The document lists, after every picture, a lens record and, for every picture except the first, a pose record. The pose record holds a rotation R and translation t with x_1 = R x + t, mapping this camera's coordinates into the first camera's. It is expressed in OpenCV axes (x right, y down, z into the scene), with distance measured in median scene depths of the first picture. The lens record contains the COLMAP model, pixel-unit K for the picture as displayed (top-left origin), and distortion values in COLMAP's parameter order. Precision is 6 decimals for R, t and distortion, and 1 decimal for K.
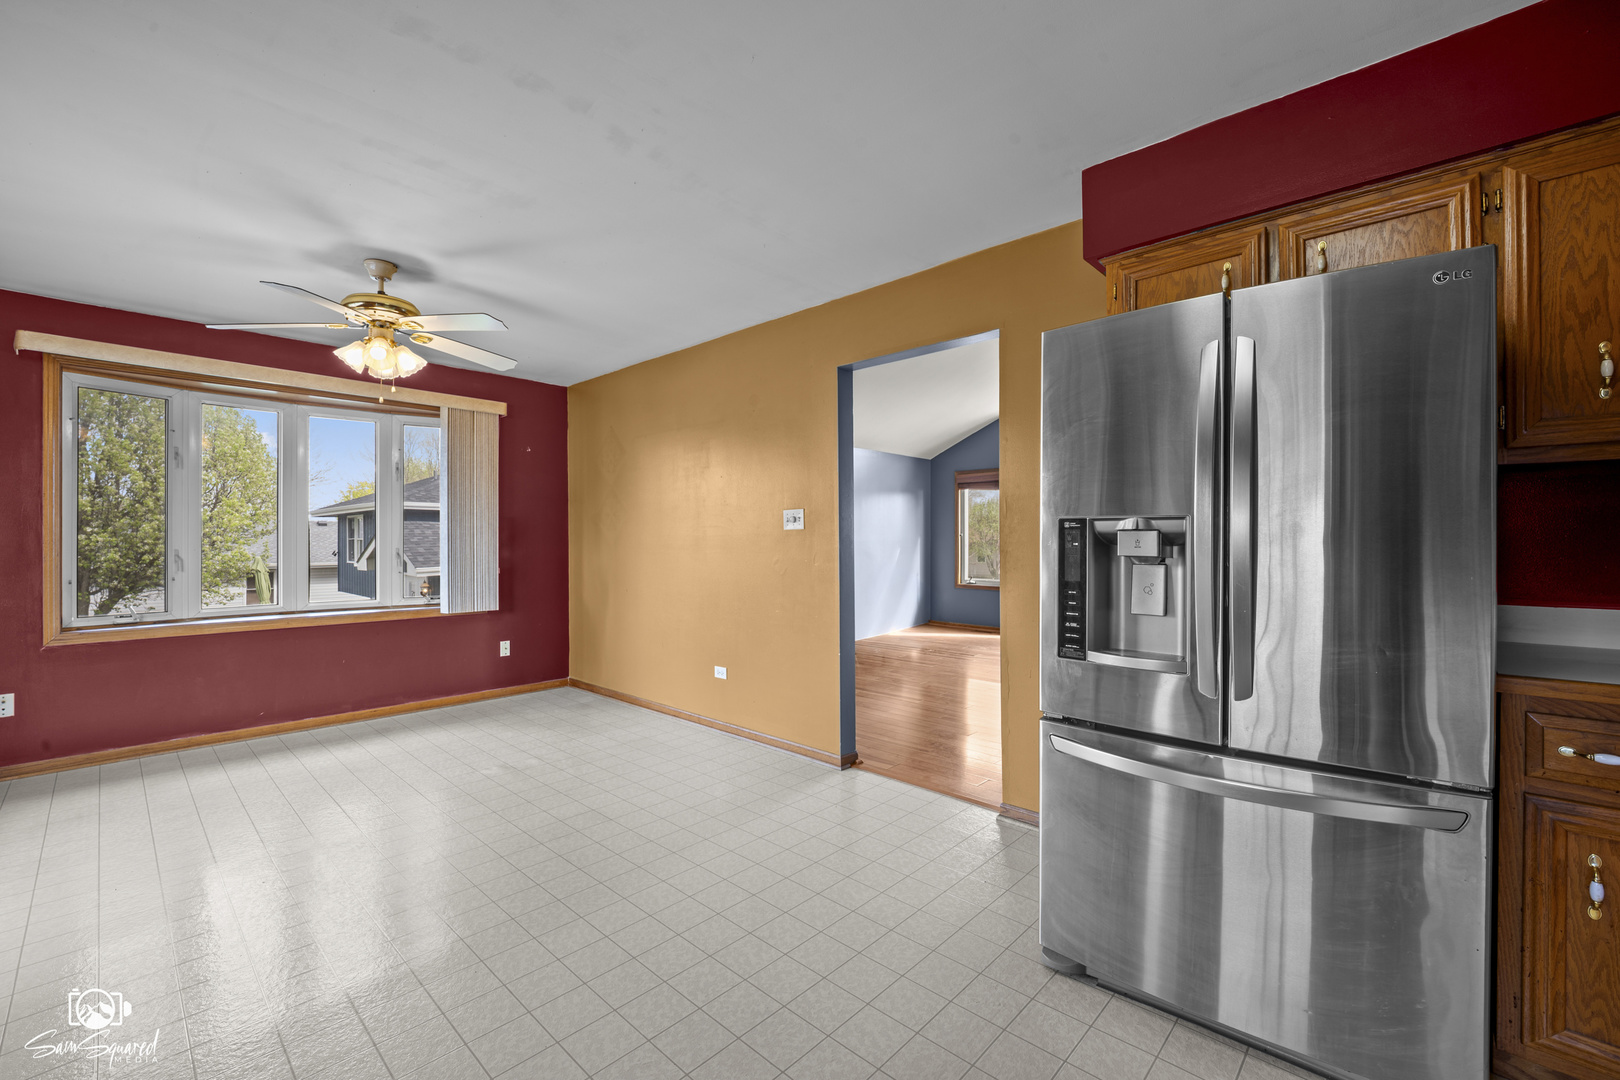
lens RADIAL K [[663.0, 0, 822.0], [0, 663.0, 536.1], [0, 0, 1]] dist [0.021422, -0.018960]
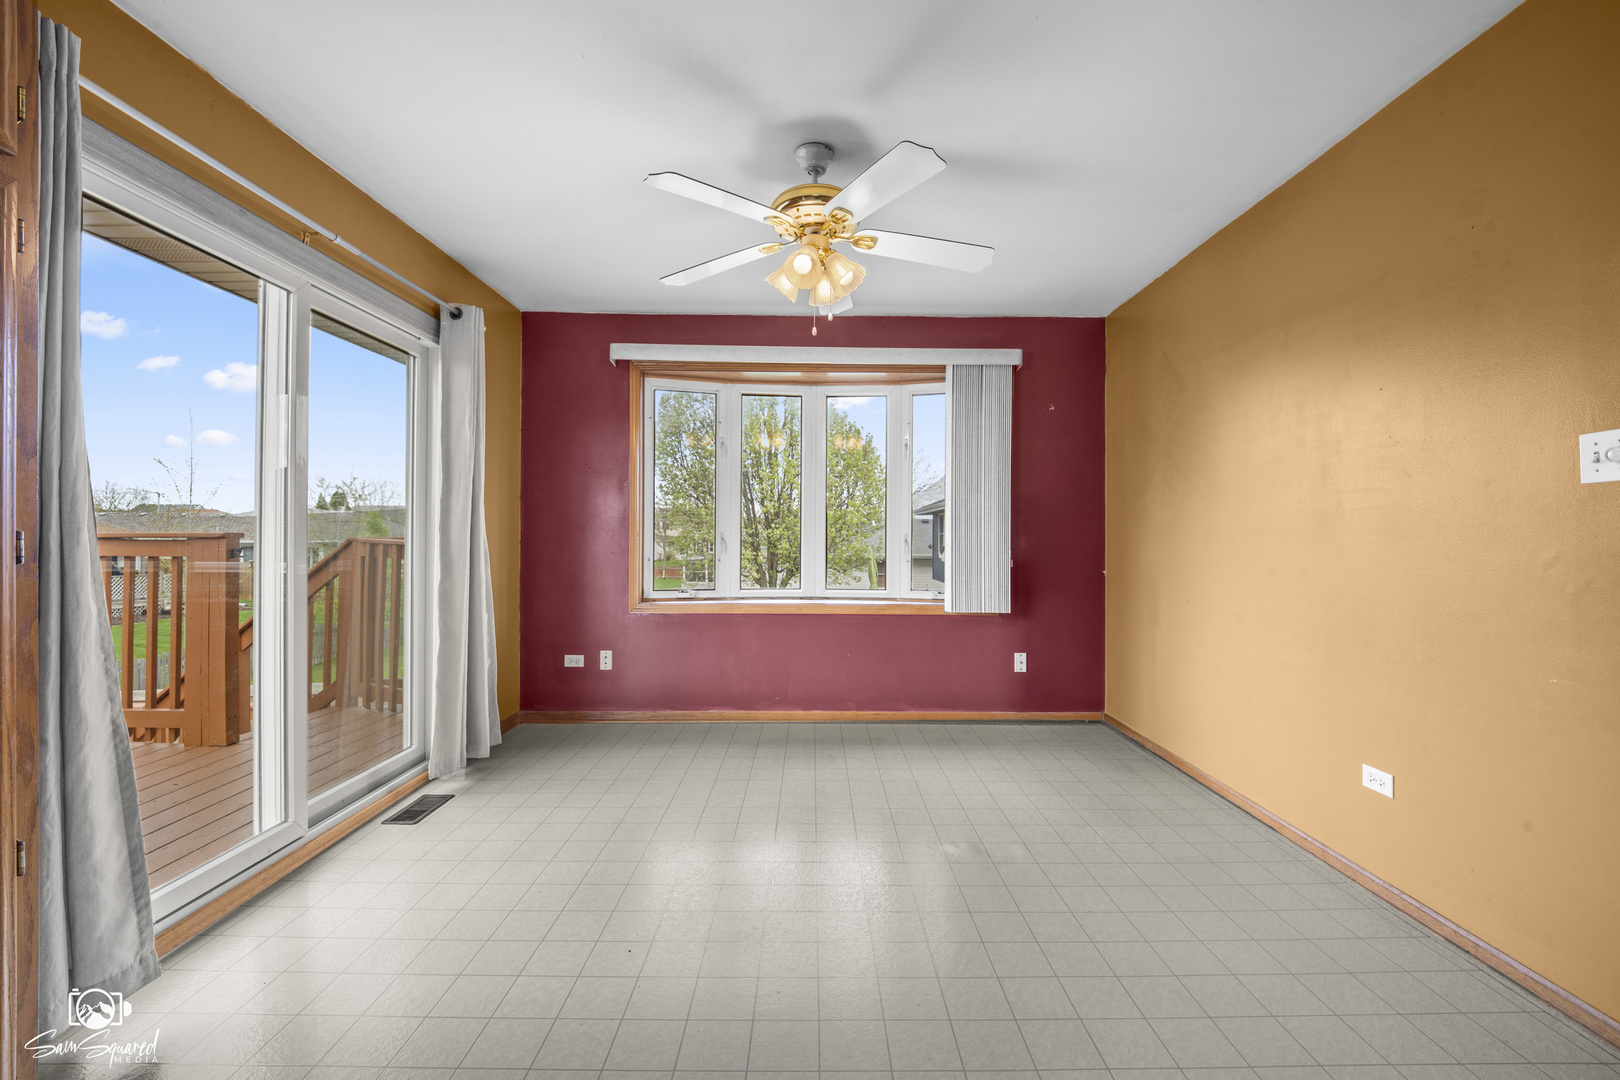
lens RADIAL K [[663.0, 0, 822.0], [0, 663.0, 536.1], [0, 0, 1]] dist [0.021422, -0.018960]
pose [[0.676465, 0.003433, -0.736467, -0.060898], [-0.001819, 0.999994, 0.002991, 0.018834], [0.736473, -0.000684, 0.676467, 0.320568]]
